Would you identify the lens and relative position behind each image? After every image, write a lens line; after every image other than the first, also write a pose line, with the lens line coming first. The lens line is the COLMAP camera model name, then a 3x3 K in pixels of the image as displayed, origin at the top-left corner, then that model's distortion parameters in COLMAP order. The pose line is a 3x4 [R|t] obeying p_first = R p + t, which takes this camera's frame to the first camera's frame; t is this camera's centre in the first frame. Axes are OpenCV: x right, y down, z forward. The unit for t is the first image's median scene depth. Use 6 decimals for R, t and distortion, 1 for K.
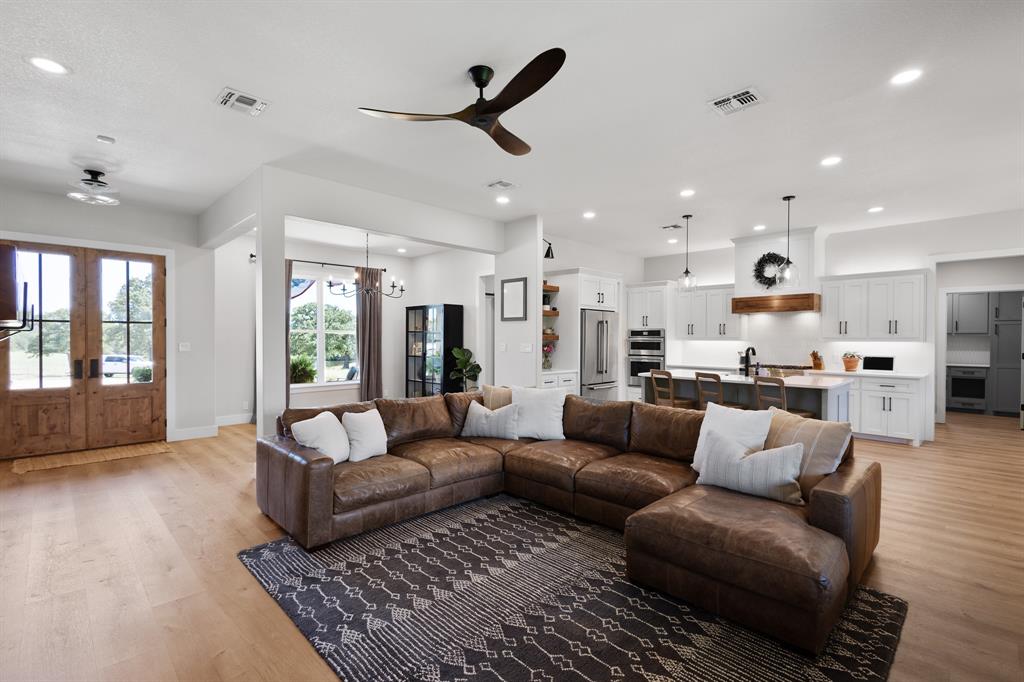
lens RADIAL K [[467.4, 0, 509.2], [0, 467.4, 337.9], [0, 0, 1]] dist [0.004583, -0.000981]
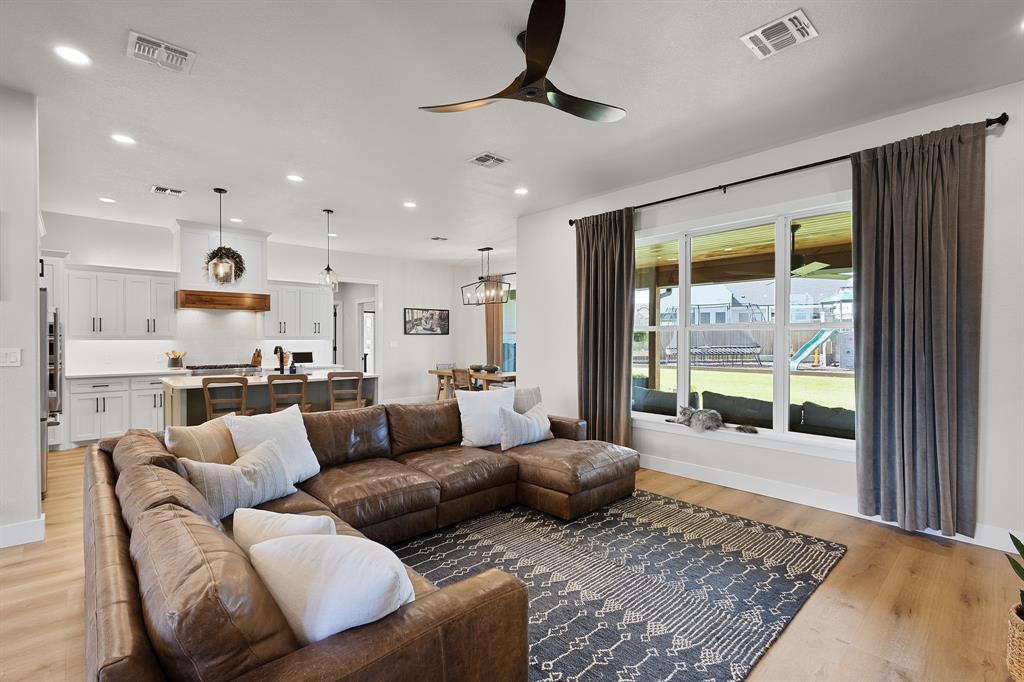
lens RADIAL K [[467.4, 0, 509.2], [0, 467.4, 337.9], [0, 0, 1]] dist [0.004583, -0.000981]
pose [[0.023909, -0.003071, 0.999709, -0.660355], [-0.000420, 0.999995, 0.003082, -0.000801], [-0.999714, -0.000493, 0.023907, 0.711498]]
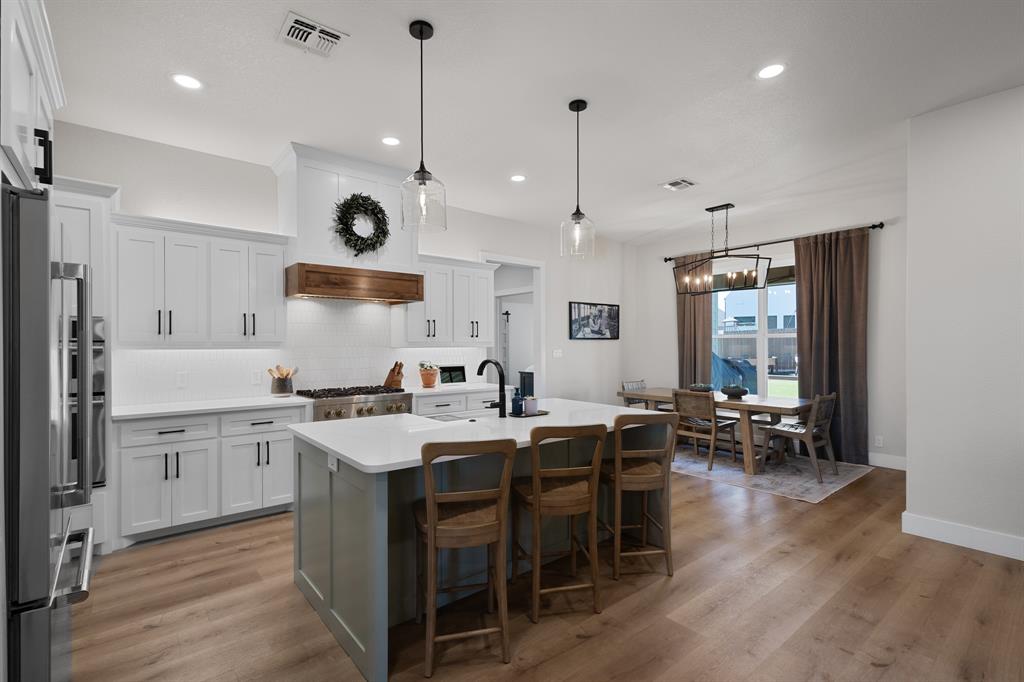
lens RADIAL K [[476.8, 0, 512.0], [0, 476.8, 341.0], [0, 0, 1]] dist [0.003435, 0.000290]
pose [[0.089979, 0.003599, 0.995937, -0.016663], [0.003381, 0.999987, -0.003919, 0.001569], [-0.995938, 0.003719, 0.089965, 1.343896]]
